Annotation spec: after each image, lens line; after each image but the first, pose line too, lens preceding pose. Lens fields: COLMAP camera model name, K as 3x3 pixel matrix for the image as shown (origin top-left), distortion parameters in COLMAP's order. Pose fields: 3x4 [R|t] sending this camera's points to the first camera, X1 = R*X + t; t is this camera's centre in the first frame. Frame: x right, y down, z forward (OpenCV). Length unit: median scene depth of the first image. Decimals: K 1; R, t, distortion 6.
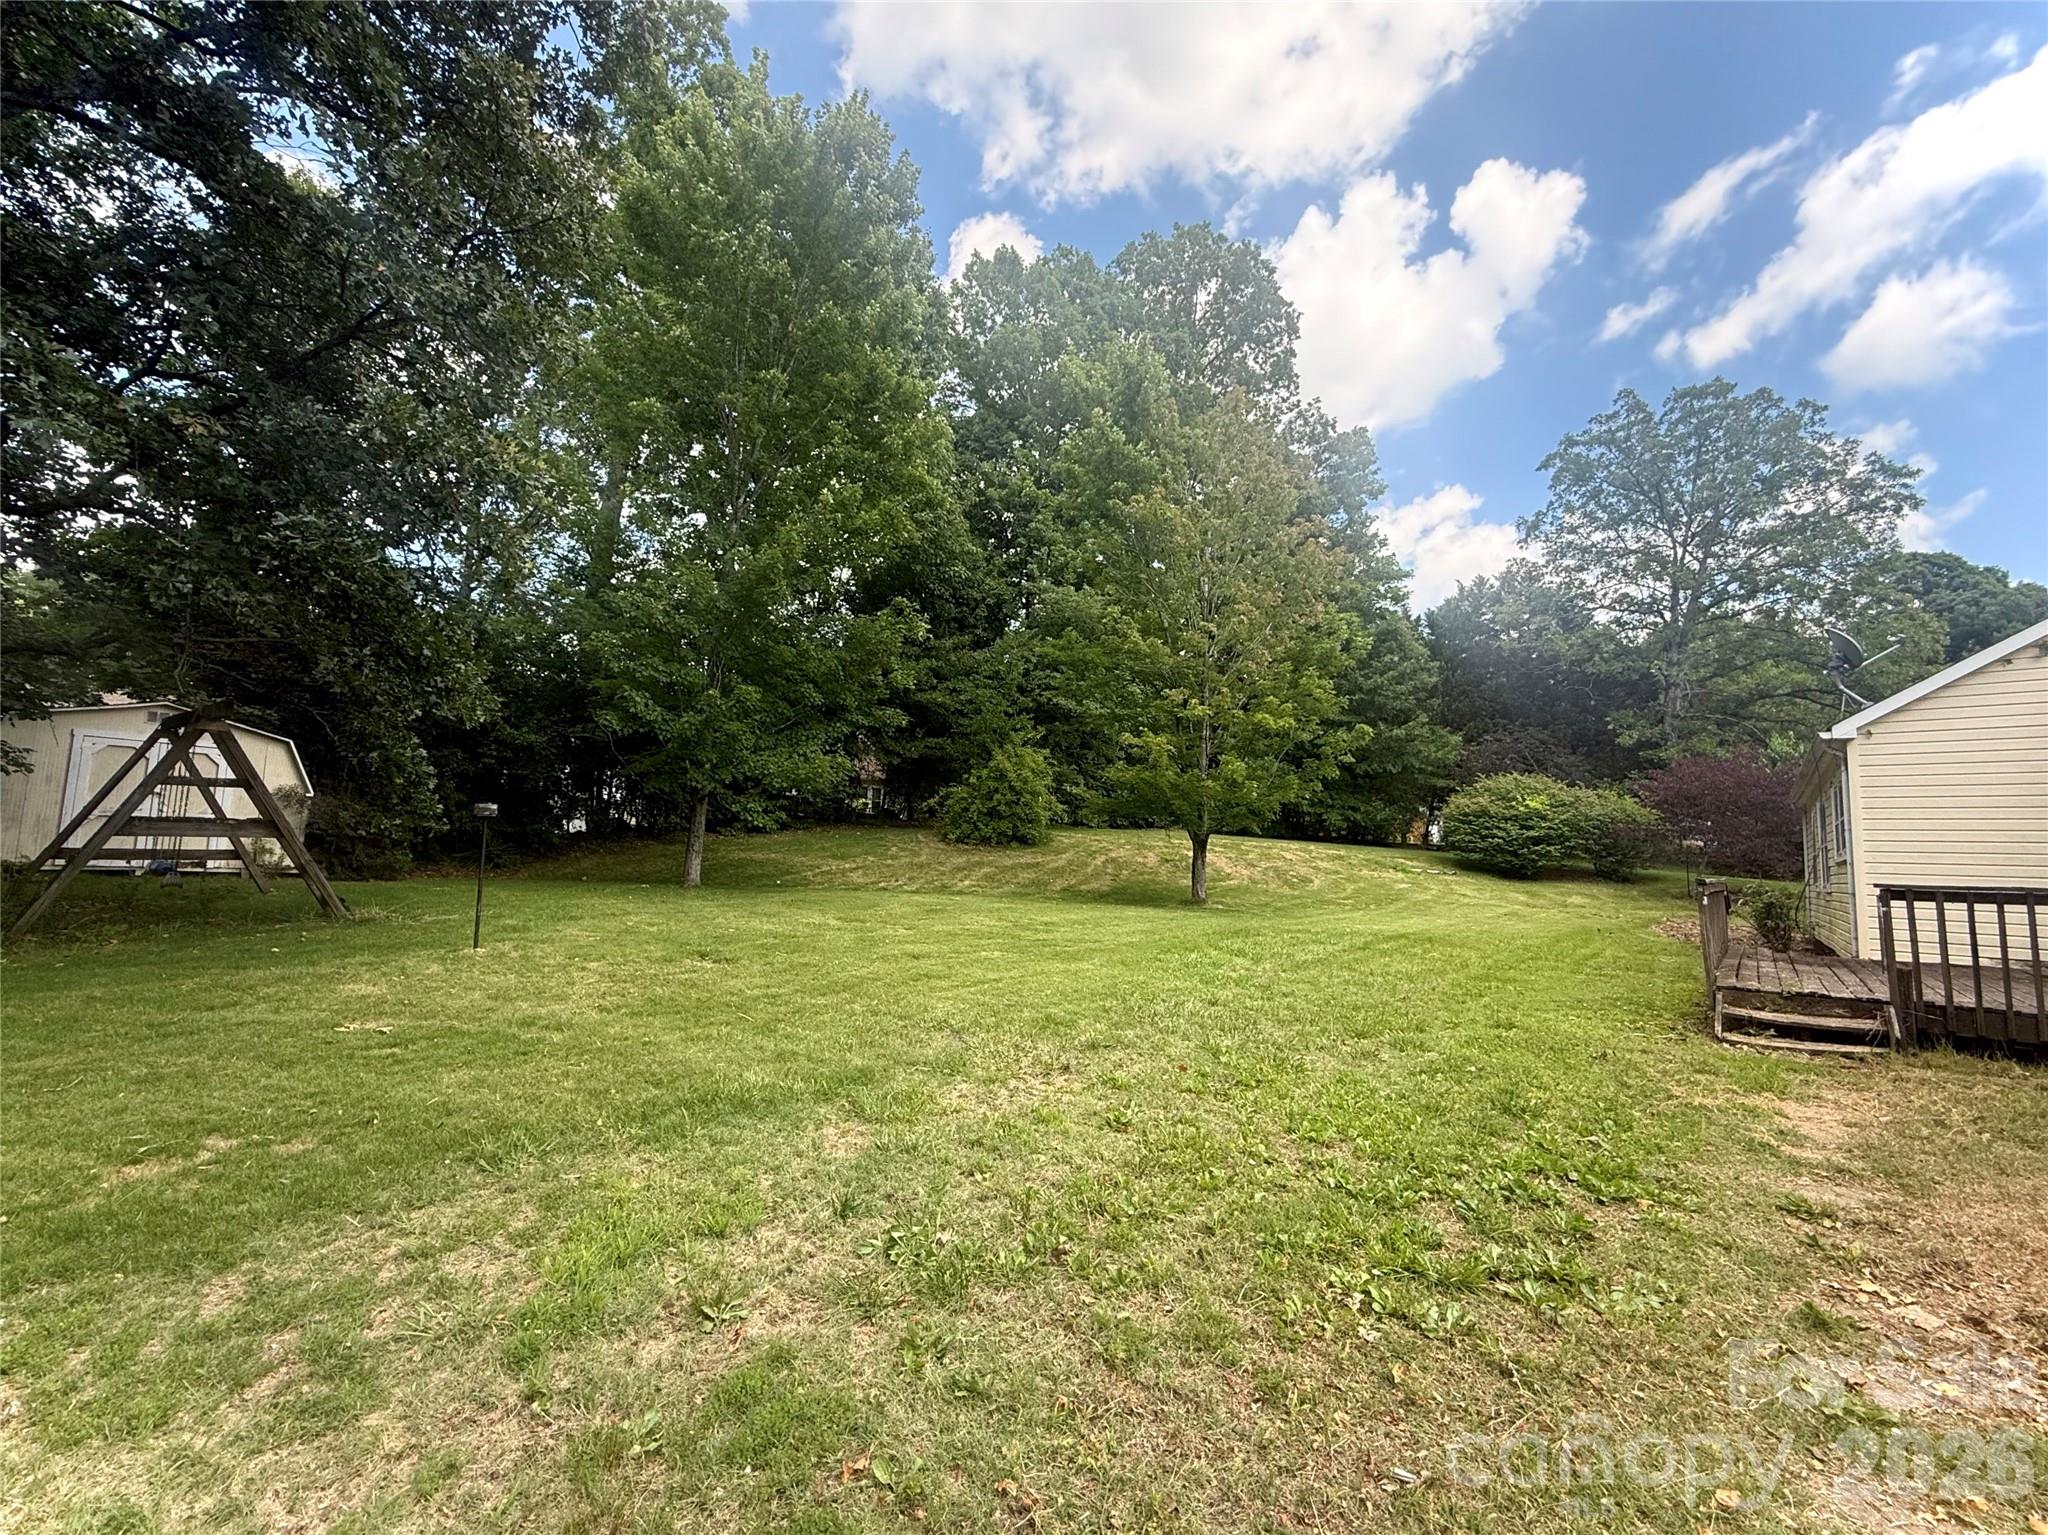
lens RADIAL K [[820.8, 0, 1105.5], [0, 820.8, 768.7], [0, 0, 1]] dist [-0.000880, -0.000083]
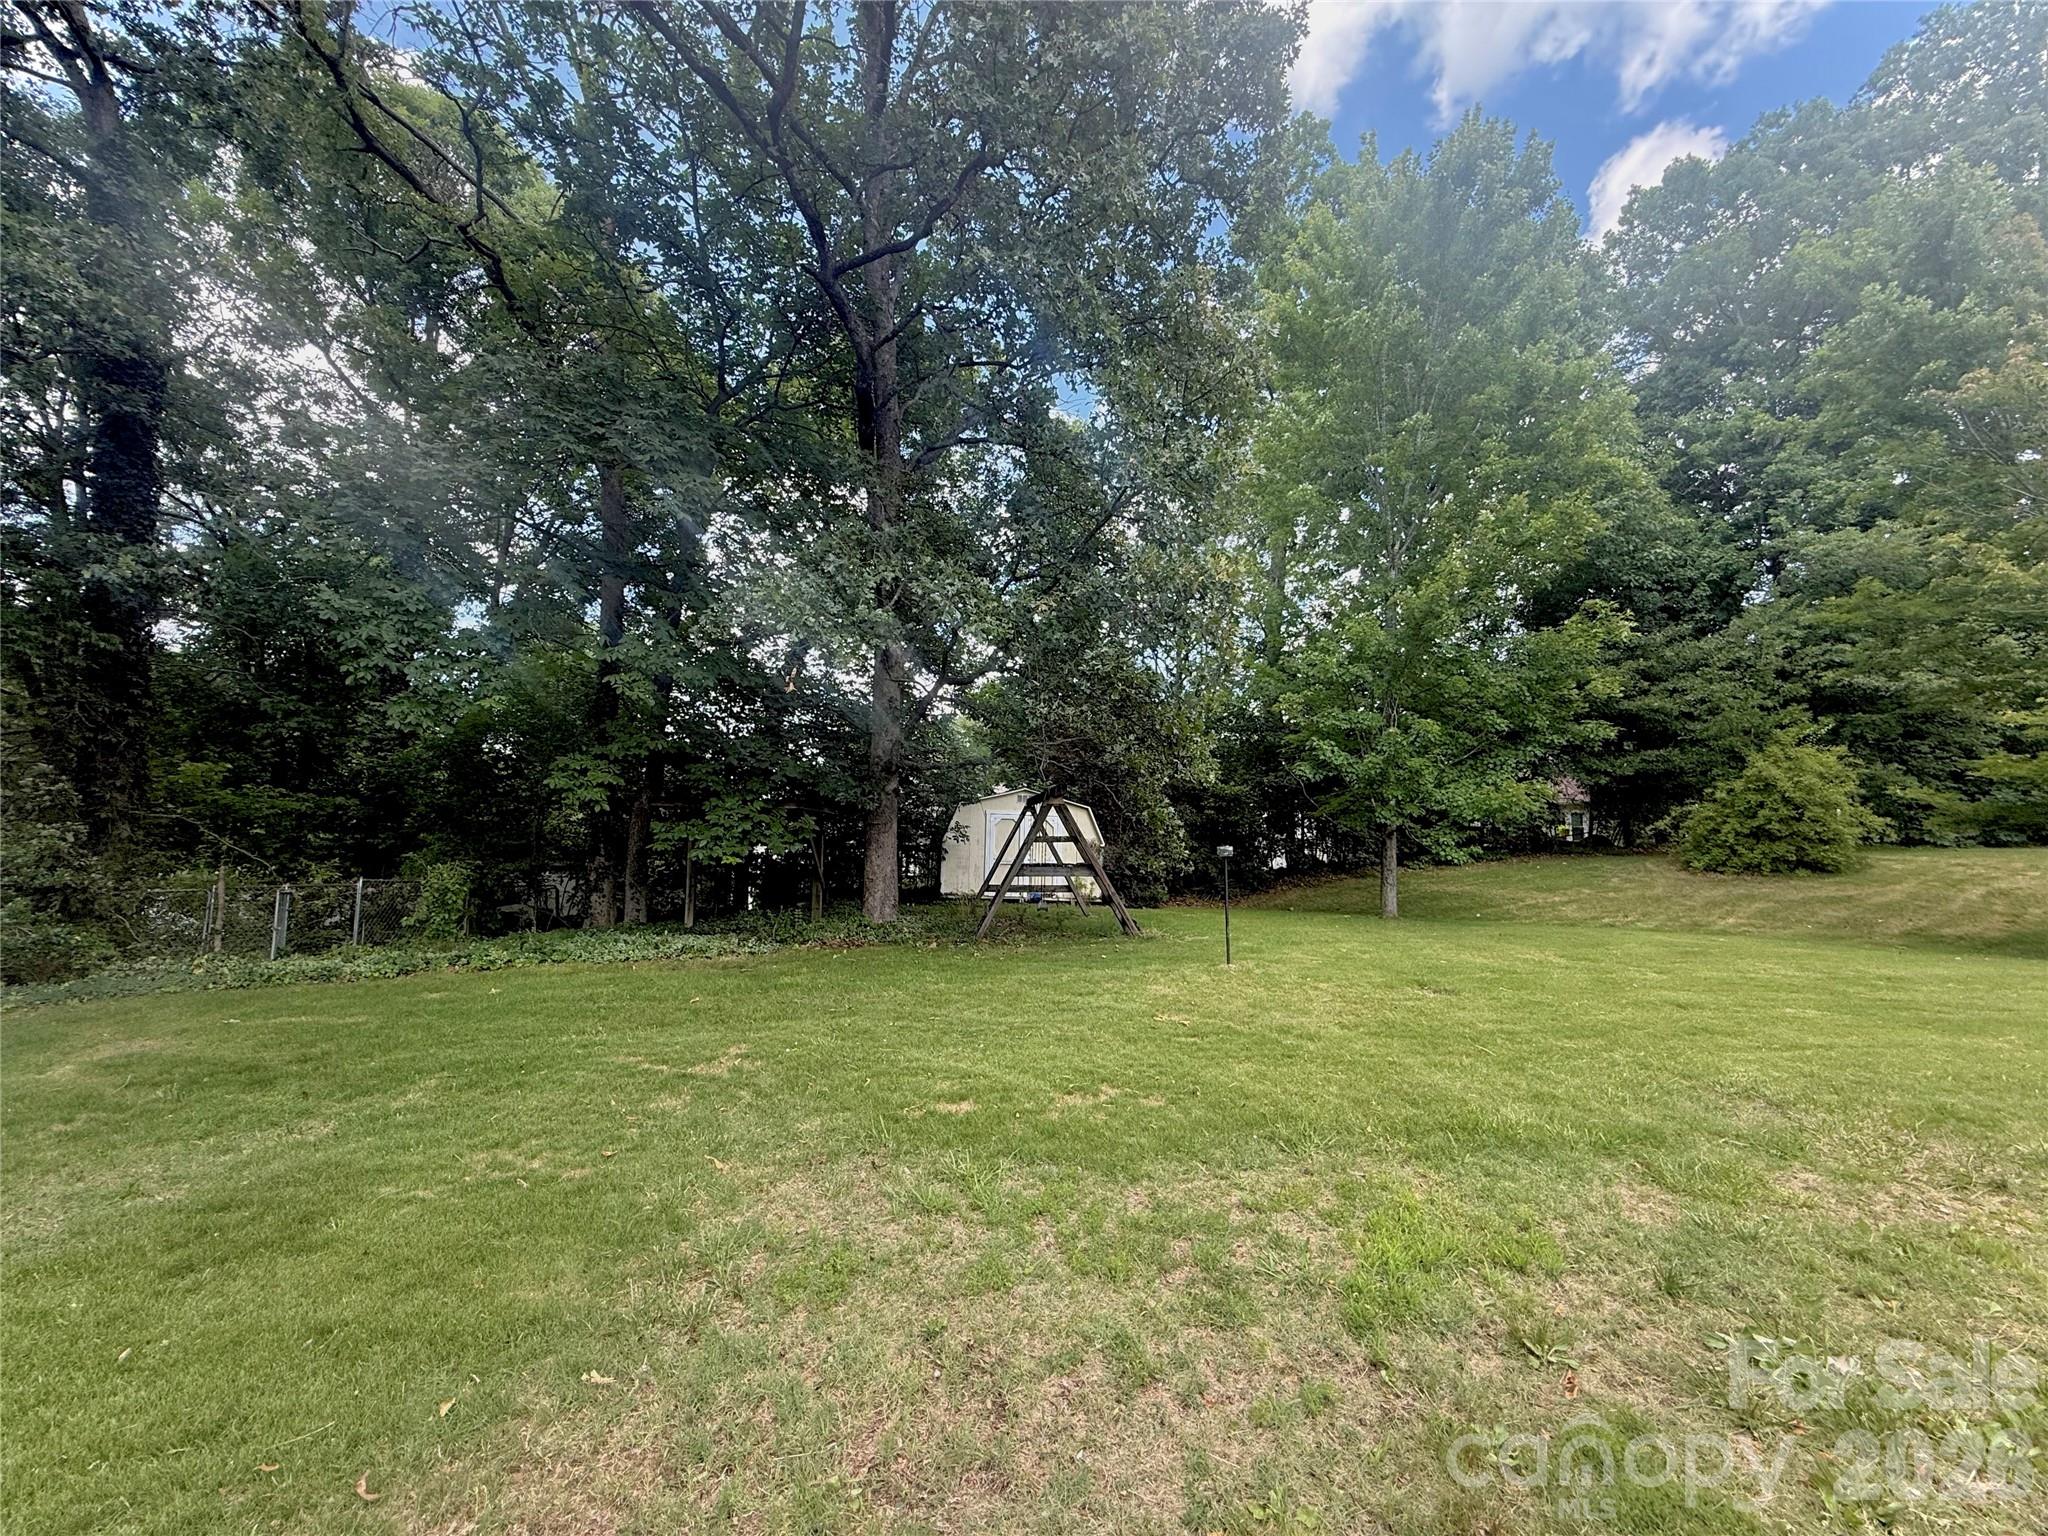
lens RADIAL K [[814.3, 0, 1016.2], [0, 814.3, 766.5], [0, 0, 1]] dist [-0.000539, 0.000514]
pose [[0.700728, -0.108948, -0.705060, -0.084302], [0.077137, 0.994047, -0.076941, -0.006261], [0.709246, -0.000471, 0.704961, -0.079962]]
